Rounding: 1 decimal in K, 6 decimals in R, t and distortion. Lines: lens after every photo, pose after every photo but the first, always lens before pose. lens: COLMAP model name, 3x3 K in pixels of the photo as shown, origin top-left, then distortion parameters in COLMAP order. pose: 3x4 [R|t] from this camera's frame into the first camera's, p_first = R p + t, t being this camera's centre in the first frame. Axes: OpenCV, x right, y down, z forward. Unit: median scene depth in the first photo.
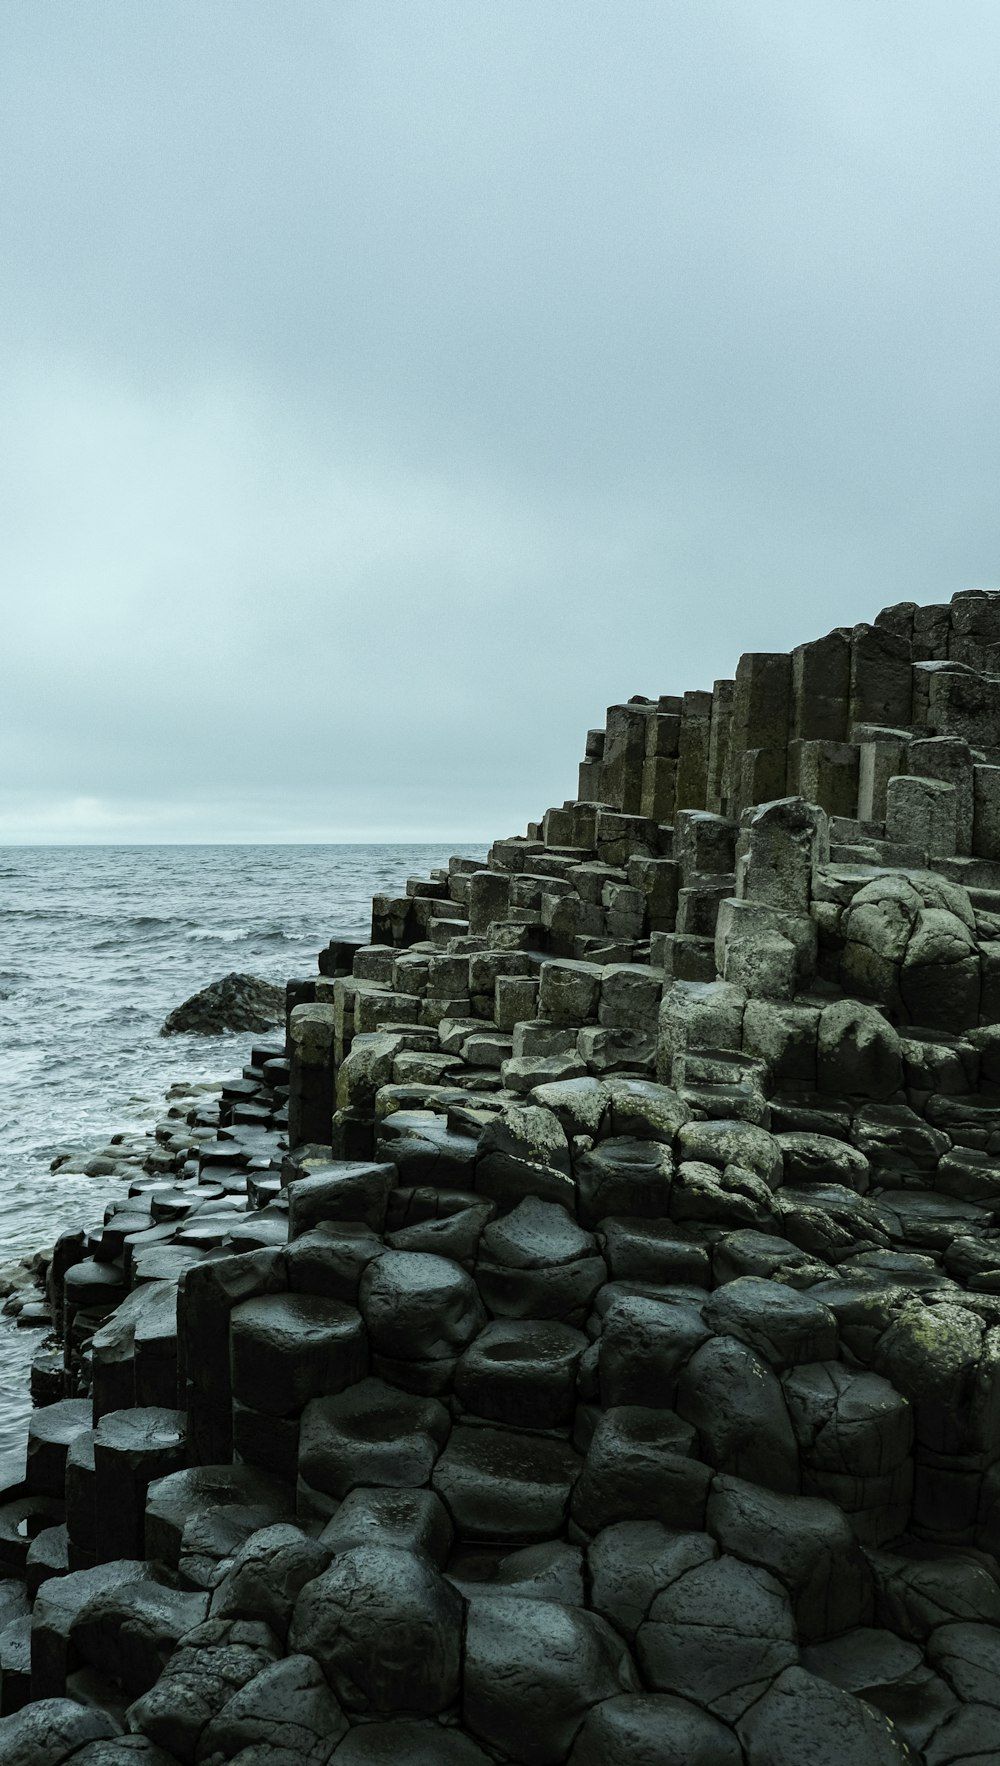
lens RADIAL K [[1553.1, 0, 512.2], [0, 1553.1, 878.1], [0, 0, 1]] dist [-0.017975, 0.020854]
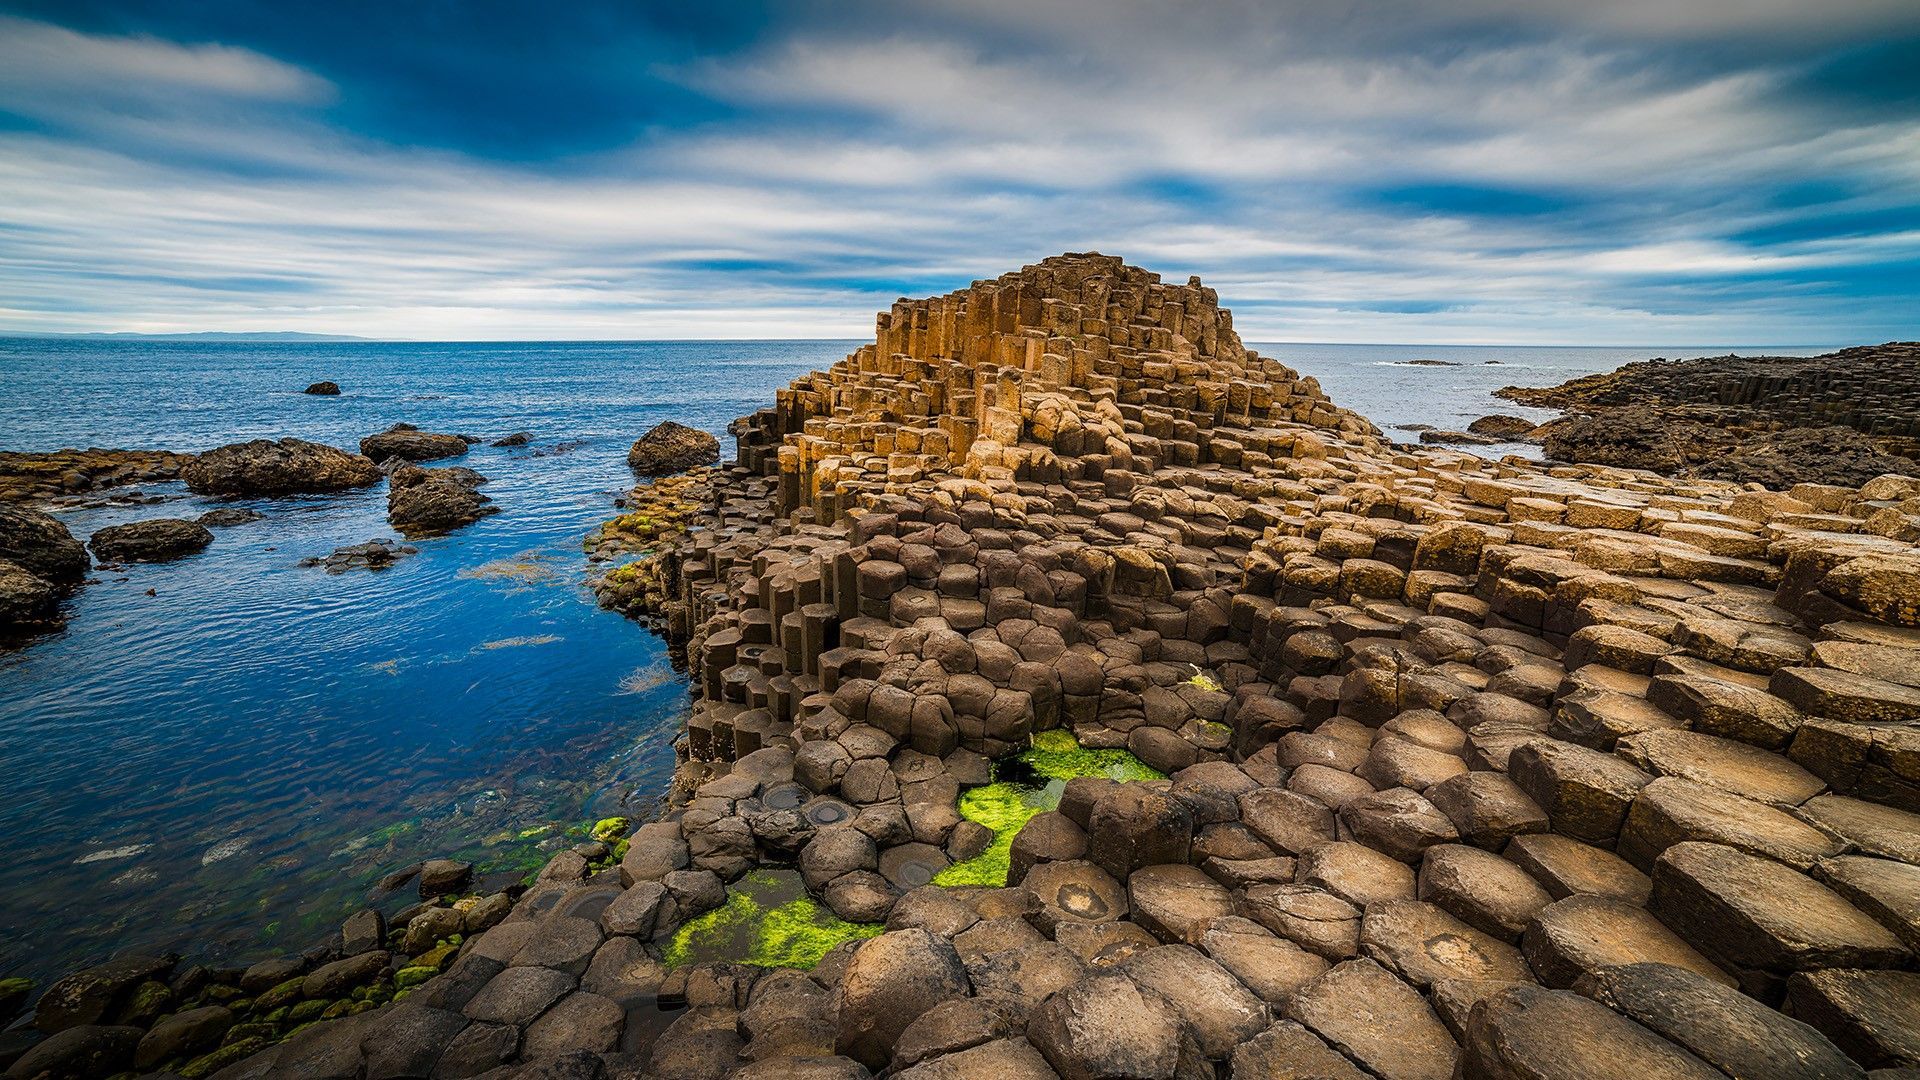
lens RADIAL K [[789.3, 0, 964.6], [0, 789.3, 555.1], [0, 0, 1]] dist [-0.041749, 0.000054]
pose [[0.970048, -0.059354, 0.235550, -0.250429], [0.000297, 0.969978, 0.243193, -0.073926], [-0.242913, -0.235839, 0.940943, -0.316226]]
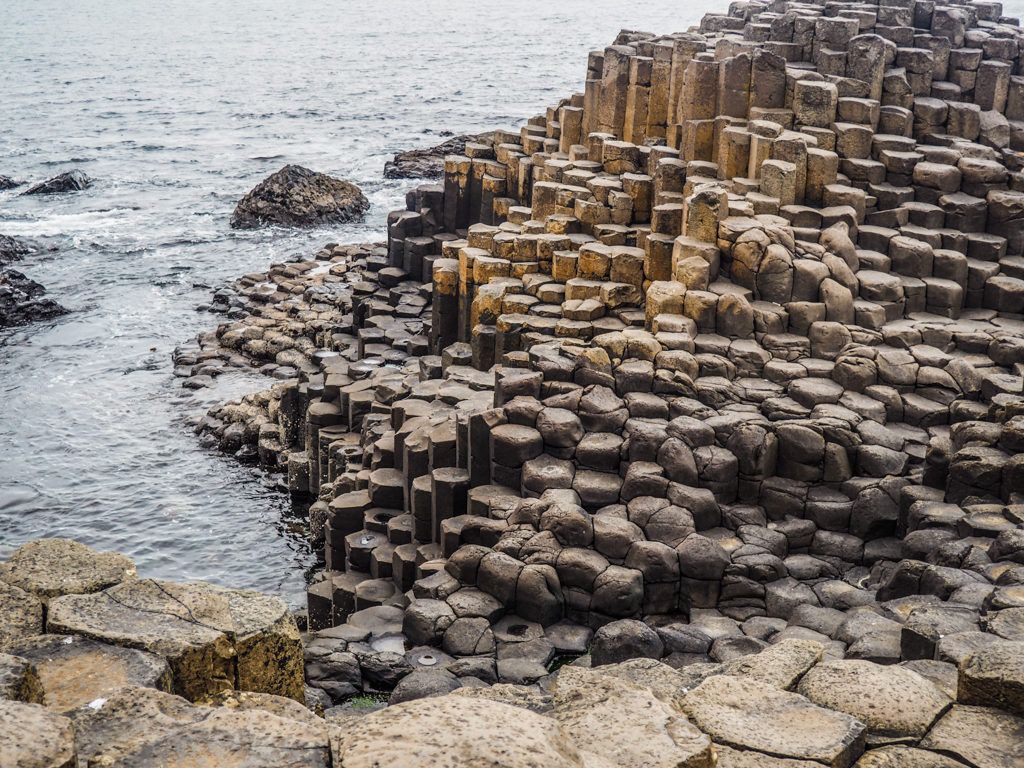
lens RADIAL K [[1535.7, 0, 509.8], [0, 1535.7, 383.6], [0, 0, 1]] dist [0.081951, 0.000000]
pose [[0.999524, -0.014843, 0.027049, -0.165096], [0.007648, 0.968512, 0.248851, -0.348398], [-0.029891, -0.248525, 0.968164, -1.173647]]
